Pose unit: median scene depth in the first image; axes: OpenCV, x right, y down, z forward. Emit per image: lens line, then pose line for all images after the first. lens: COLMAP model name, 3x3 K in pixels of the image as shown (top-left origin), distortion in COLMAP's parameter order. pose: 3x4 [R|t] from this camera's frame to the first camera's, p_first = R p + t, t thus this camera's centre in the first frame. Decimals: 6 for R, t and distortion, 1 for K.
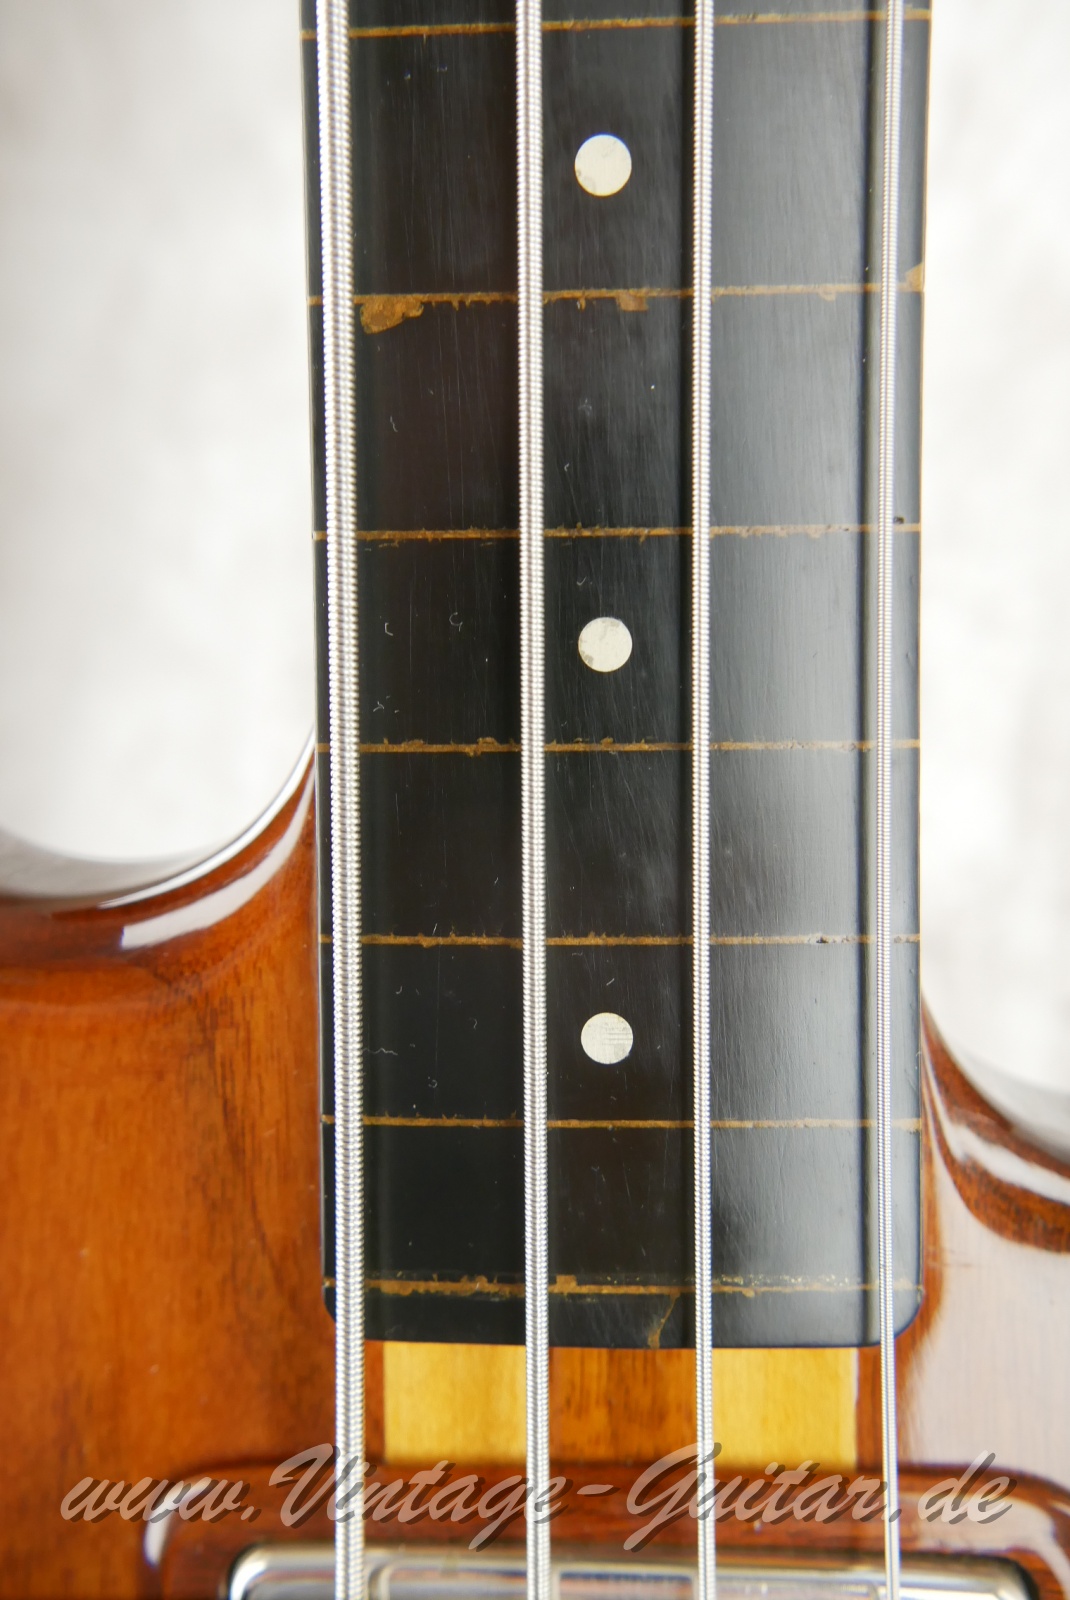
lens RADIAL K [[1473.0, 0, 542.0], [0, 1473.0, 807.5], [0, 0, 1]] dist [0.023834, 0.000000]
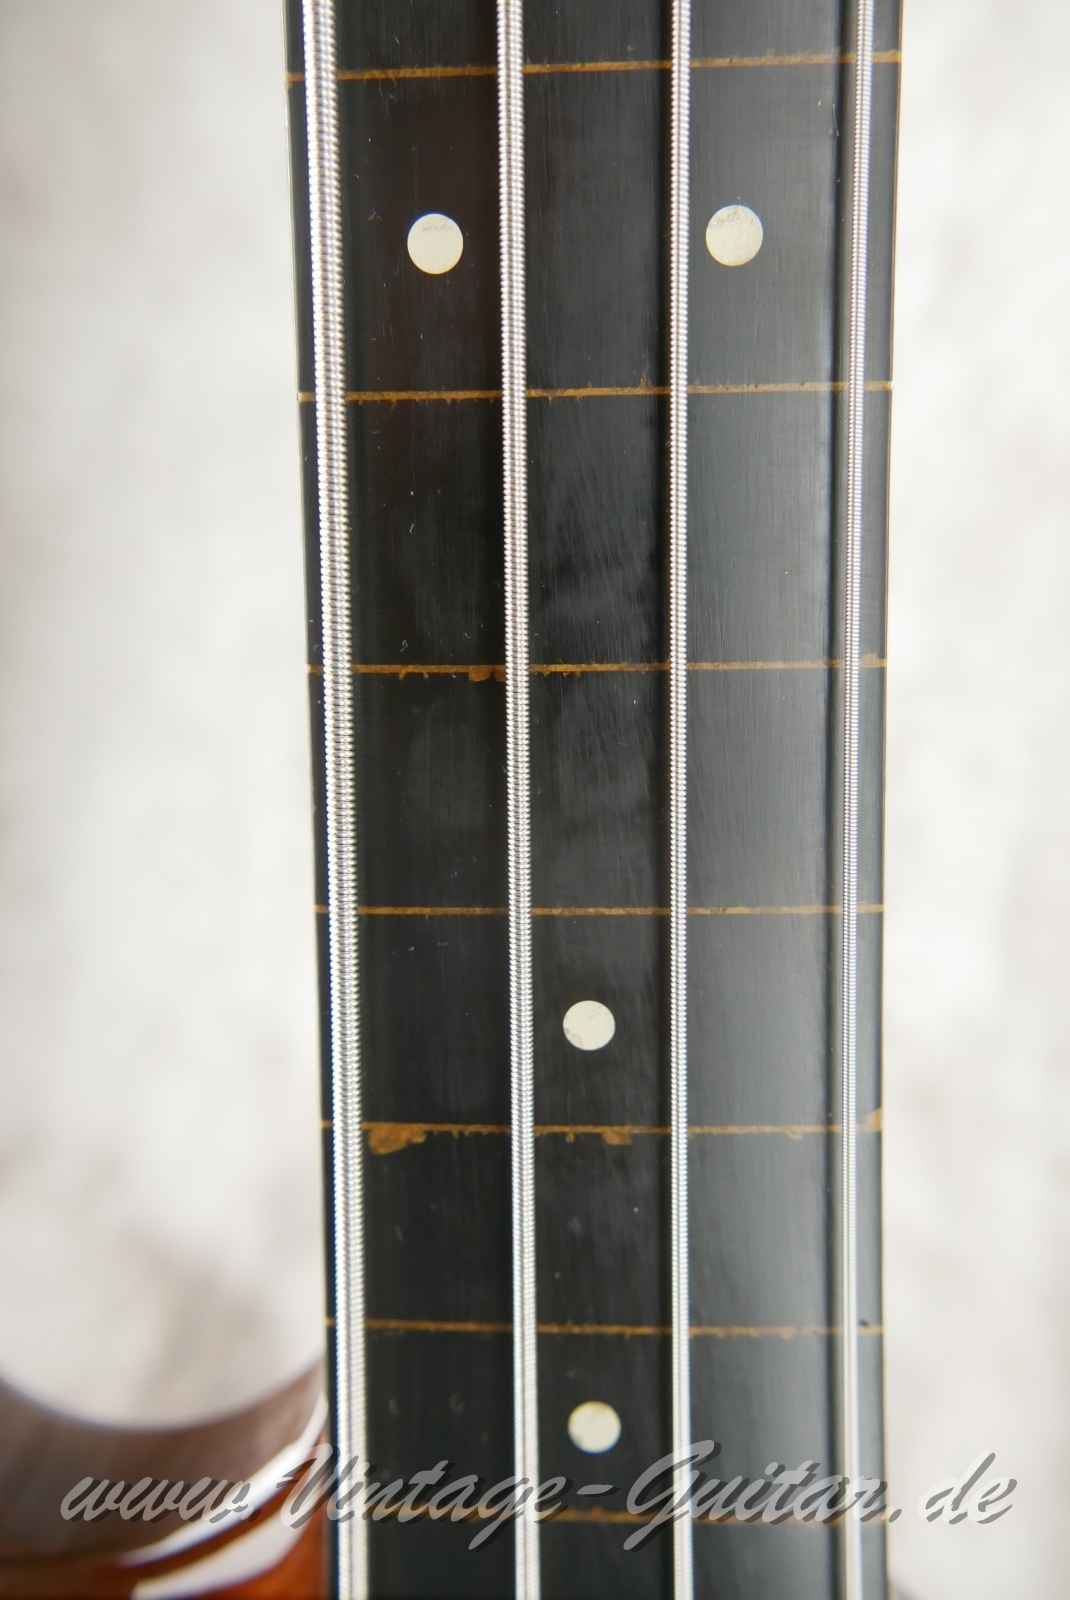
lens RADIAL K [[1405.7, 0, 532.4], [0, 1405.7, 786.3], [0, 0, 1]] dist [-0.050195, 0.010975]
pose [[0.999984, -0.004169, 0.003913, -0.002233], [0.004038, 0.999452, 0.032840, -0.338947], [-0.004048, -0.032824, 0.999453, -0.016360]]
